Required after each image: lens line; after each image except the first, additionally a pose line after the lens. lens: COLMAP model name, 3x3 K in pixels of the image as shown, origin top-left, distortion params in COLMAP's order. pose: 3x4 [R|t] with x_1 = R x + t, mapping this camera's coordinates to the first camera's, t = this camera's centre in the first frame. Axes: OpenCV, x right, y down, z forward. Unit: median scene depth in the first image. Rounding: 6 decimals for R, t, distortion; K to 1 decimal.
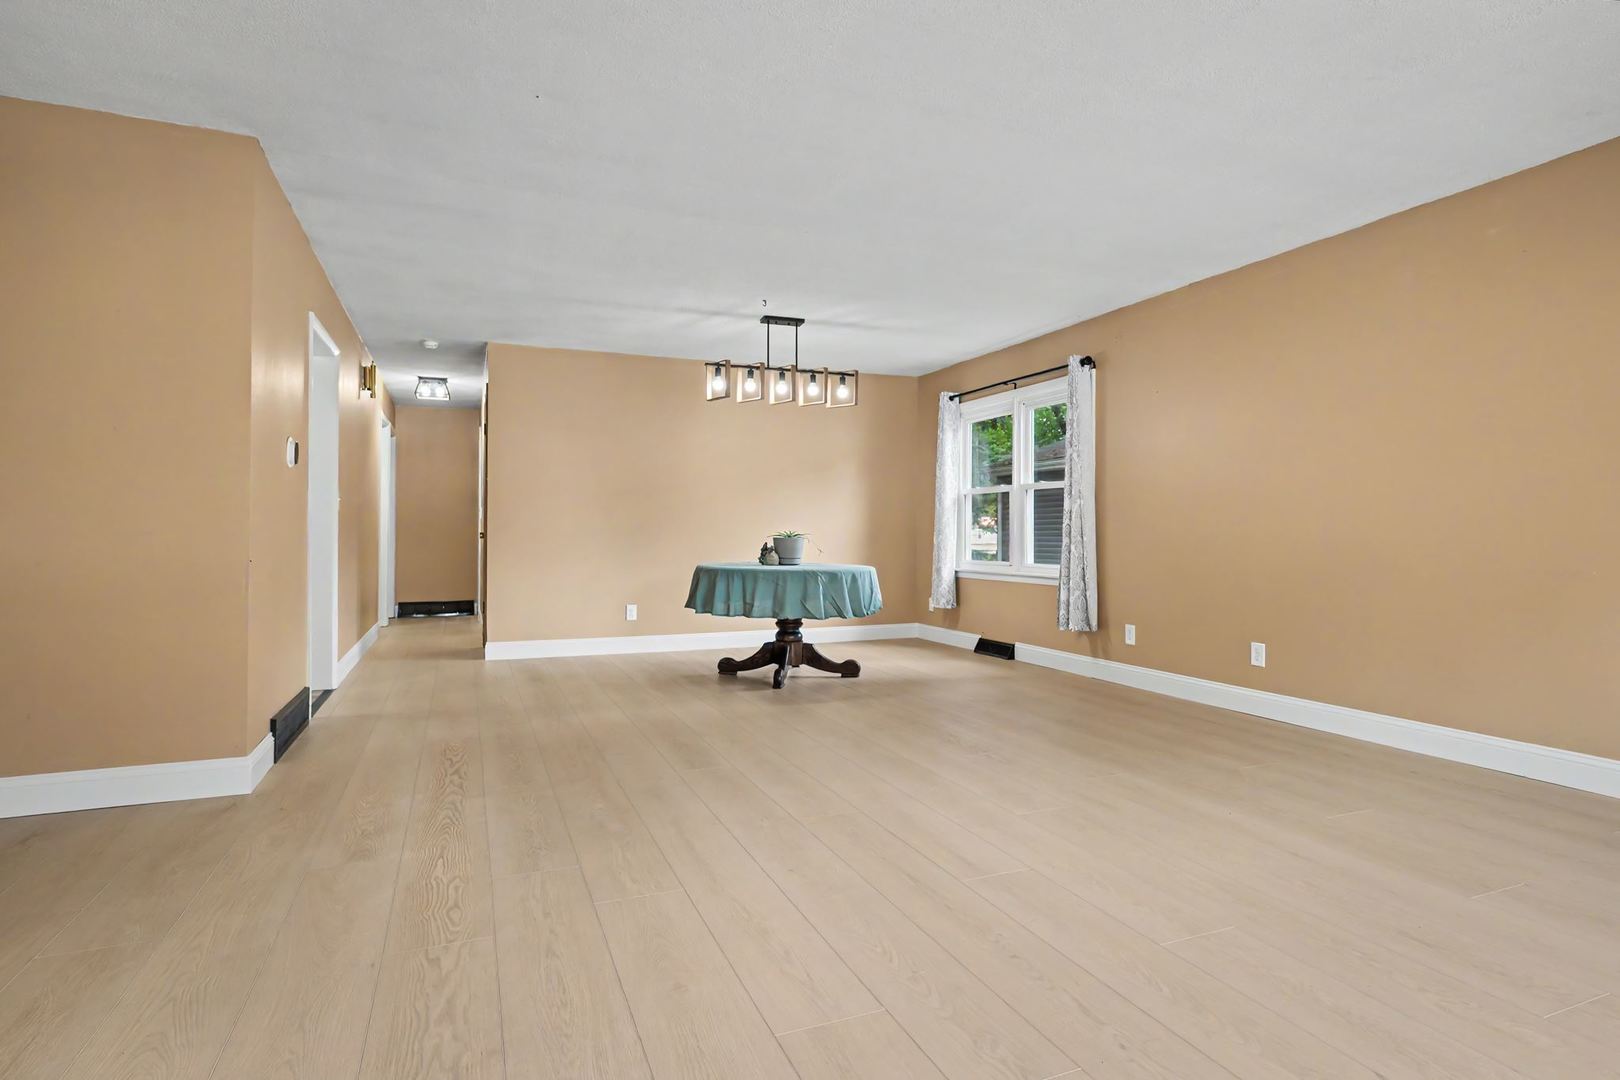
lens RADIAL K [[835.6, 0, 807.2], [0, 835.6, 534.7], [0, 0, 1]] dist [0.003078, -0.001288]
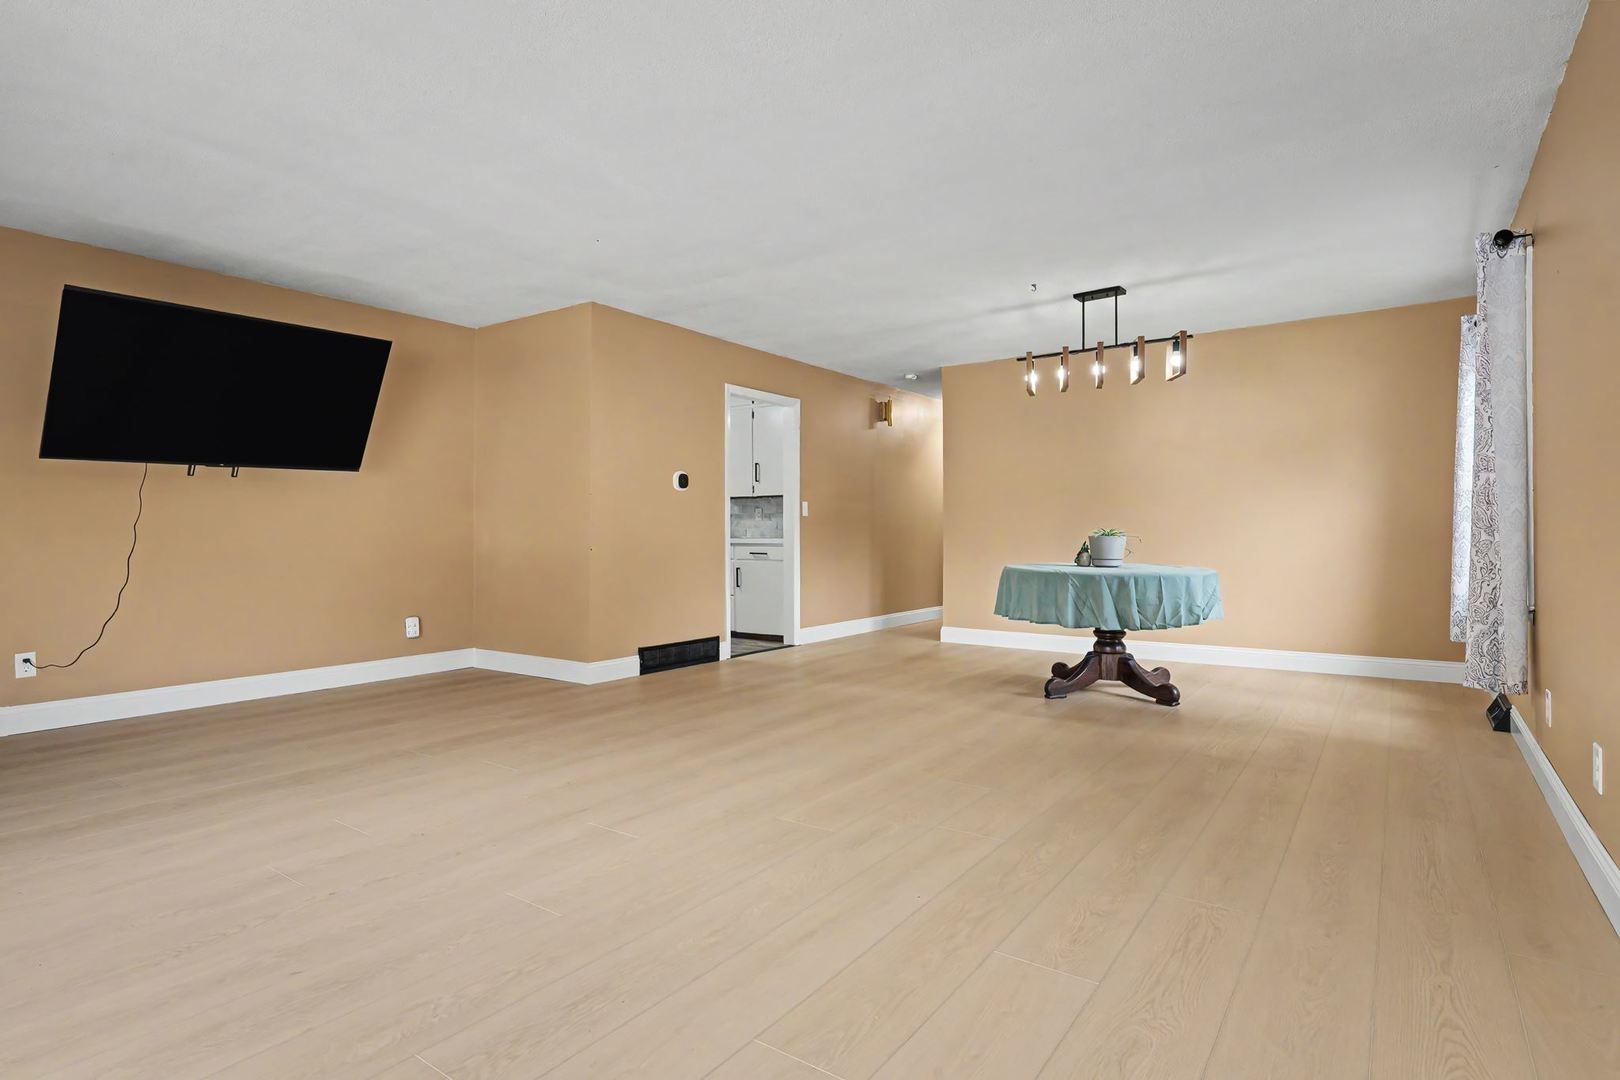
lens RADIAL K [[835.6, 0, 813.9], [0, 835.6, 538.9], [0, 0, 1]] dist [0.003078, -0.001288]
pose [[0.534212, 0.001553, -0.845349, 0.551045], [0.004368, 0.999980, 0.004597, 0.001016], [0.845339, -0.006148, 0.534194, 0.255820]]
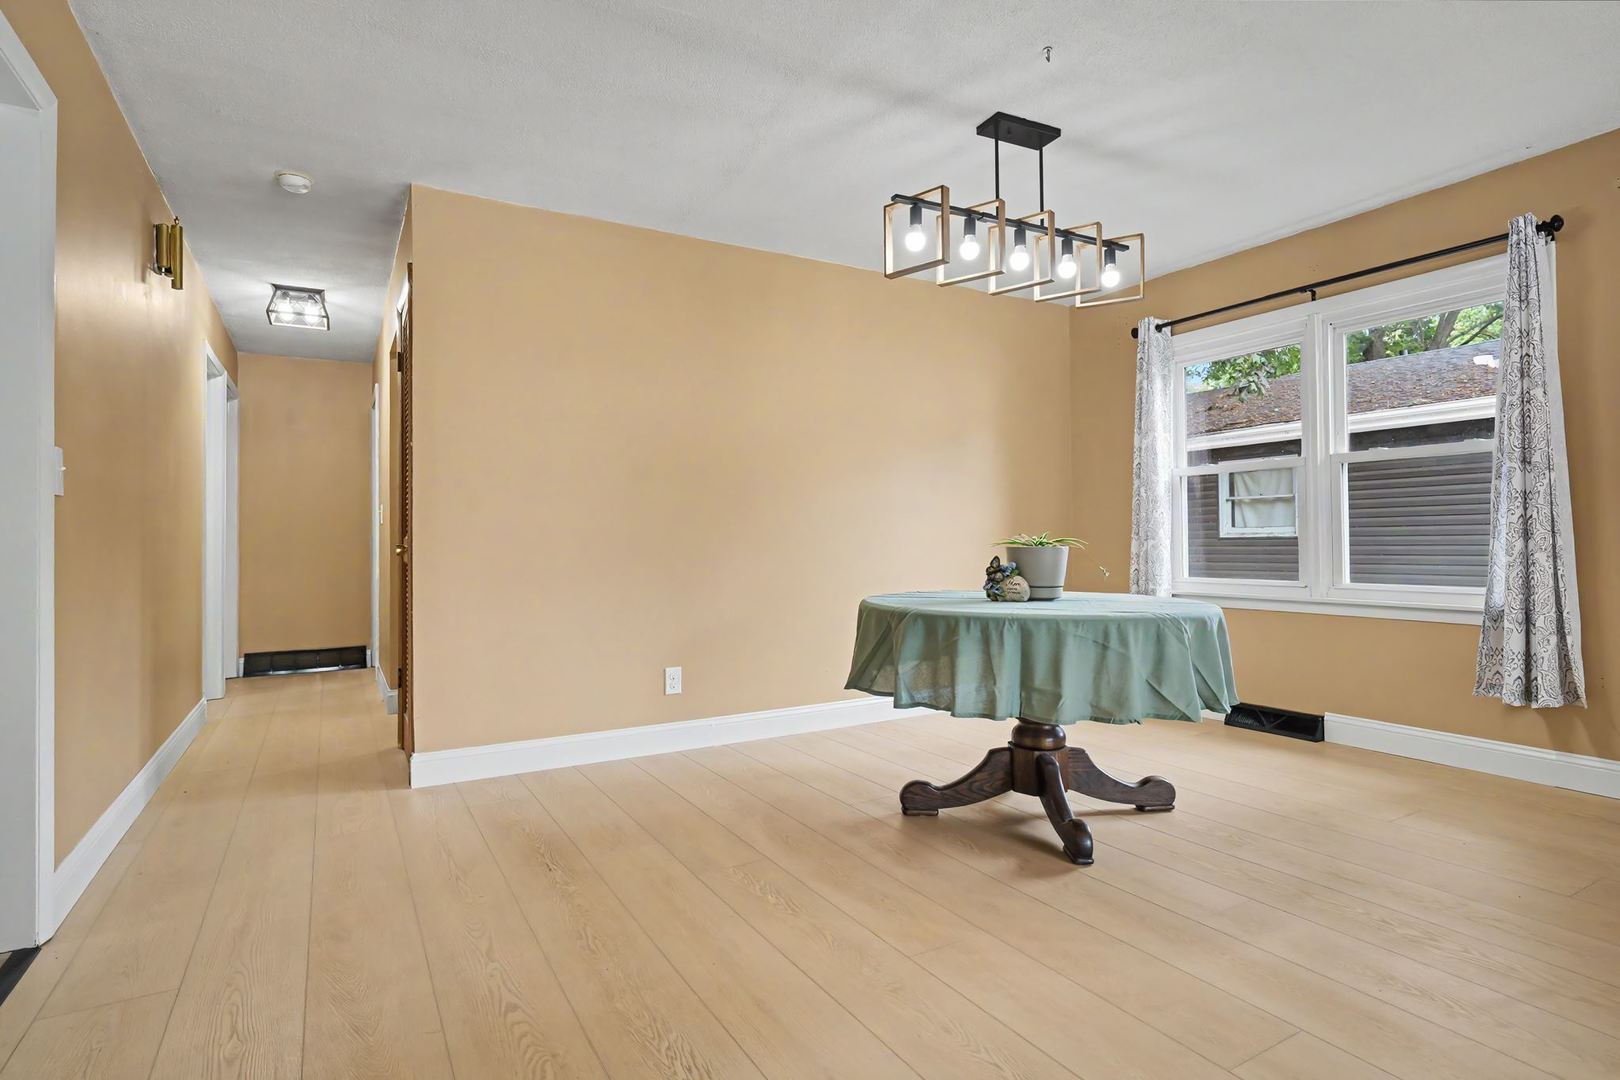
lens RADIAL K [[835.6, 0, 817.2], [0, 835.6, 531.1], [0, 0, 1]] dist [0.003078, -0.001288]
pose [[0.990823, -0.011739, 0.134652, -0.222964], [0.013474, 0.999838, -0.011976, -0.001907], [-0.134489, 0.013681, 0.990821, 0.491355]]
